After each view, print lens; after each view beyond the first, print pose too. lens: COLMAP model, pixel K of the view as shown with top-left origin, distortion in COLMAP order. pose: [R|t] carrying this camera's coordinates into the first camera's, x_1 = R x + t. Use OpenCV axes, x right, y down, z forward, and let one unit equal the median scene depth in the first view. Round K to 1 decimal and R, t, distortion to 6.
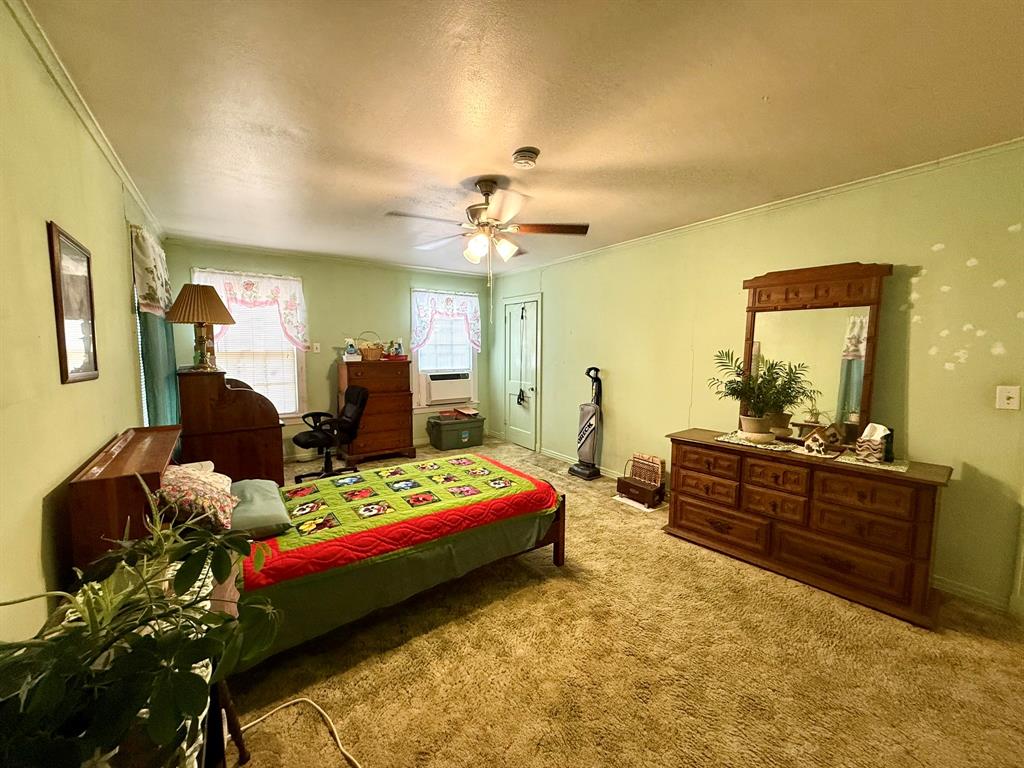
lens RADIAL K [[405.3, 0, 510.7], [0, 405.3, 382.3], [0, 0, 1]] dist [0.002468, 0.000152]
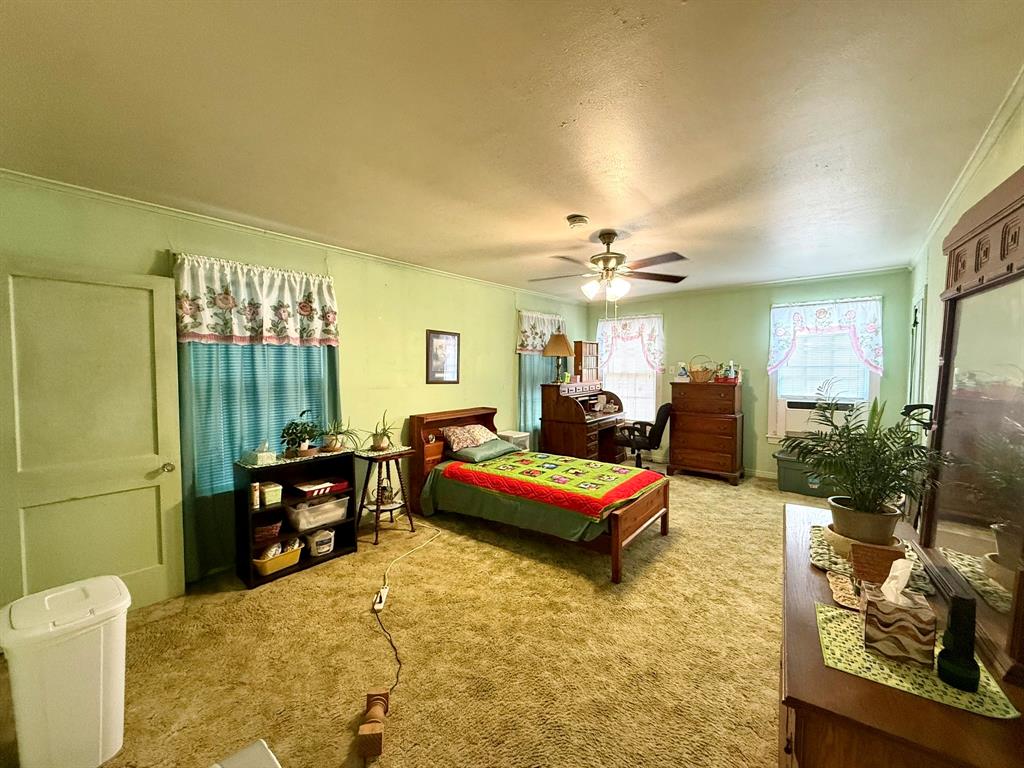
lens RADIAL K [[405.3, 0, 510.7], [0, 405.3, 382.3], [0, 0, 1]] dist [0.002468, 0.000152]
pose [[0.278862, 0.030932, -0.959833, 0.979301], [-0.078606, 0.996863, 0.009288, -0.043489], [0.957109, 0.072858, 0.280419, 0.400587]]
